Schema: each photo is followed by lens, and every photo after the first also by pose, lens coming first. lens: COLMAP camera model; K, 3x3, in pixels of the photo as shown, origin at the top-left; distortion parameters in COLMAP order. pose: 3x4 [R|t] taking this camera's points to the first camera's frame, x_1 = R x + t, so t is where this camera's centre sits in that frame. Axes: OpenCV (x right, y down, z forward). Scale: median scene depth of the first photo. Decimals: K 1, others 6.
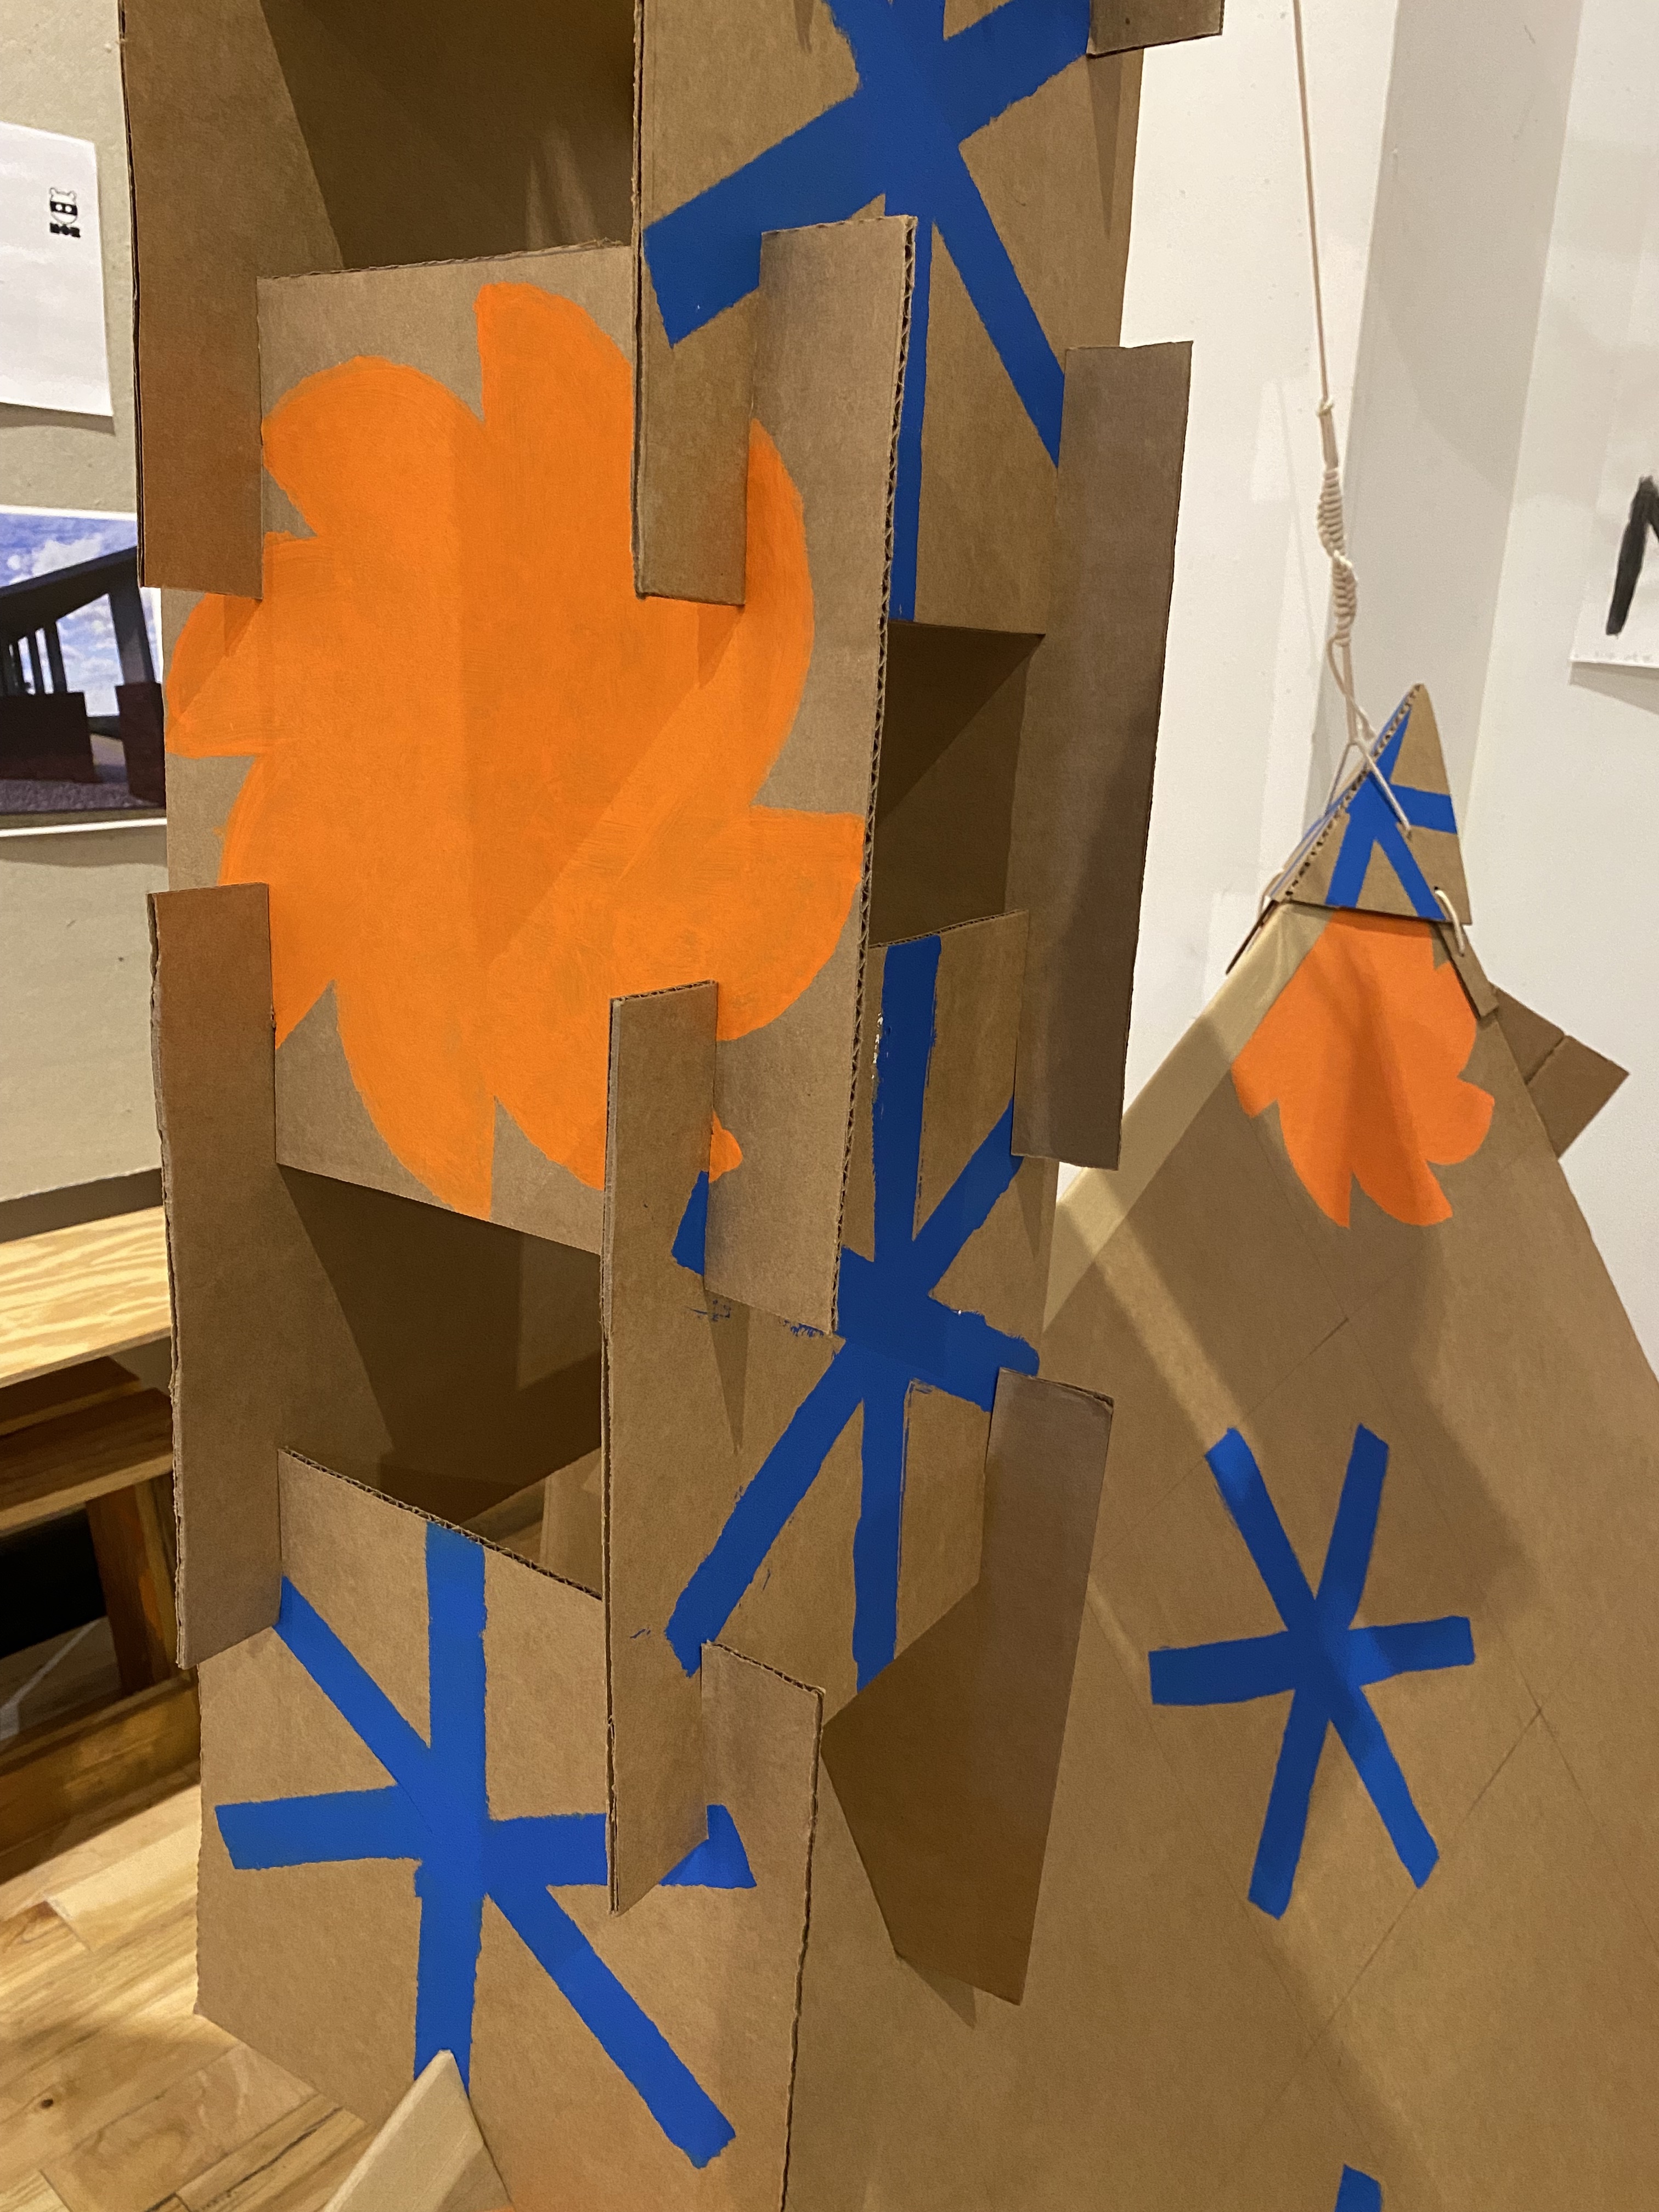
lens RADIAL K [[1671.6, 0, 830.4], [0, 1671.6, 1100.0], [0, 0, 1]] dist [0.026120, -0.003545]
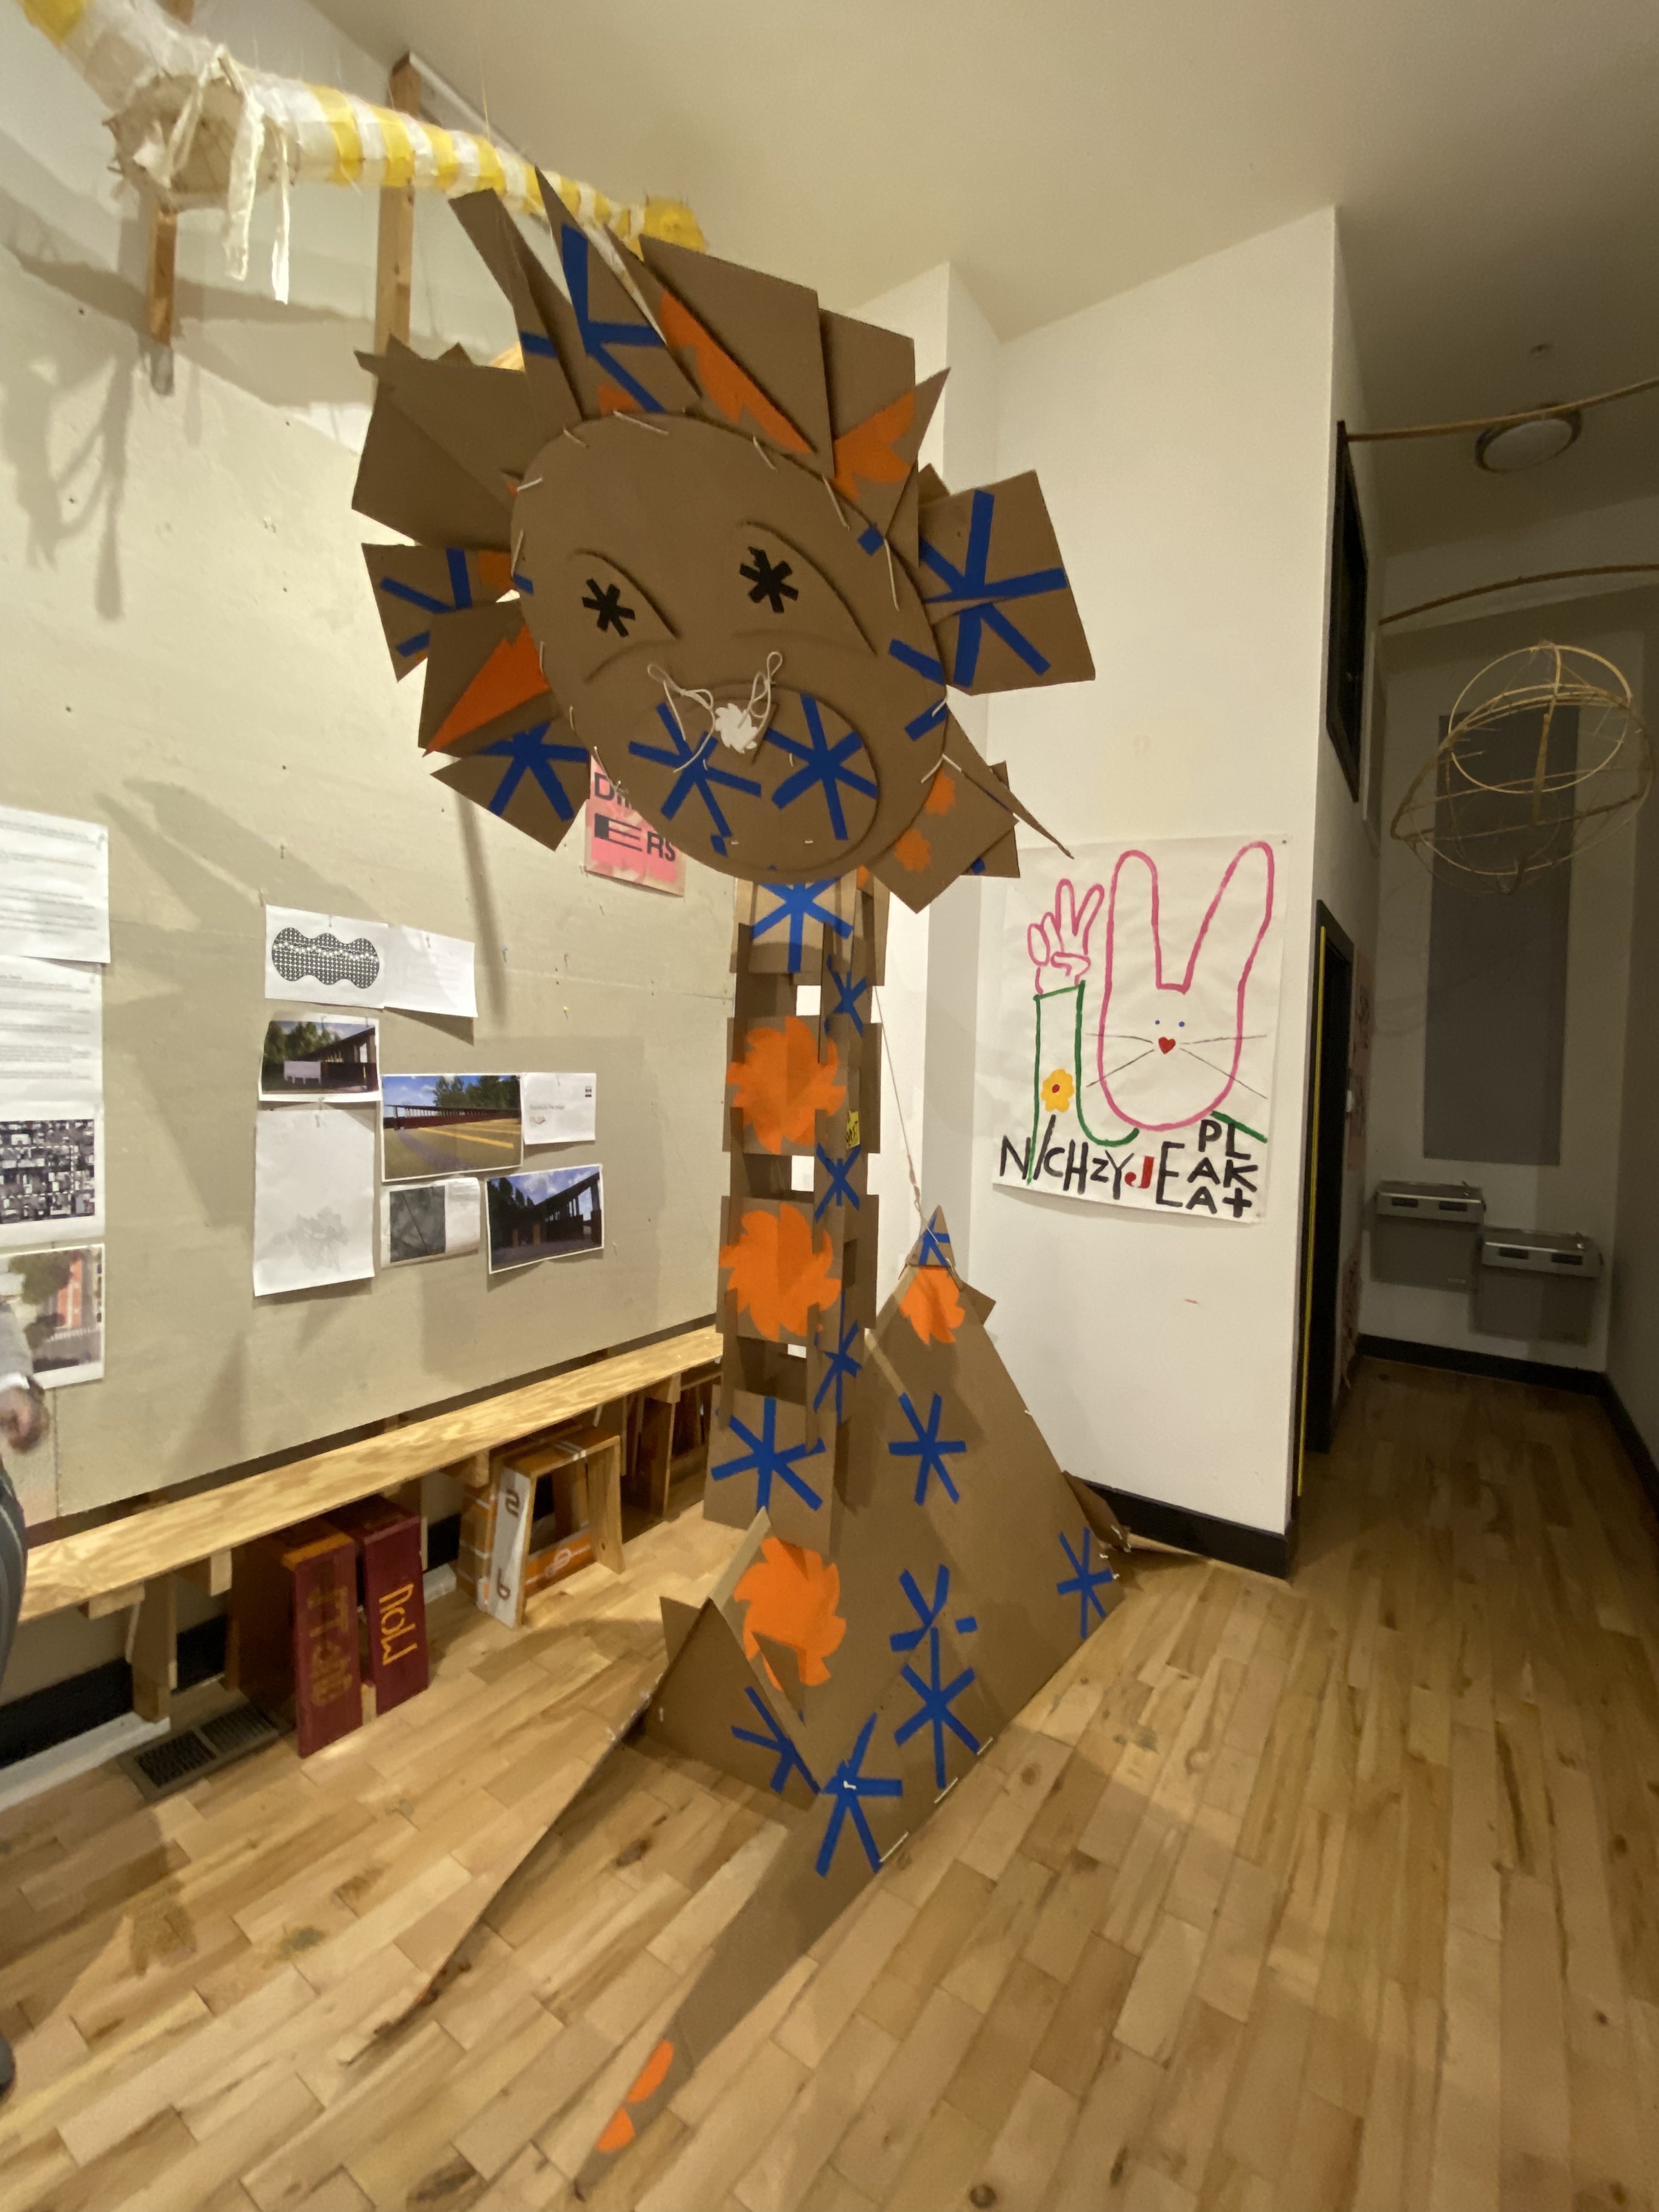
lens RADIAL K [[898.6, 0, 829.0], [0, 898.6, 1059.4], [0, 0, 1]] dist [-0.003498, -0.000194]
pose [[0.990210, -0.015481, 0.138723, -0.272418], [0.053514, 0.959997, -0.274850, -0.005431], [-0.128919, 0.279583, 0.951427, -1.478347]]
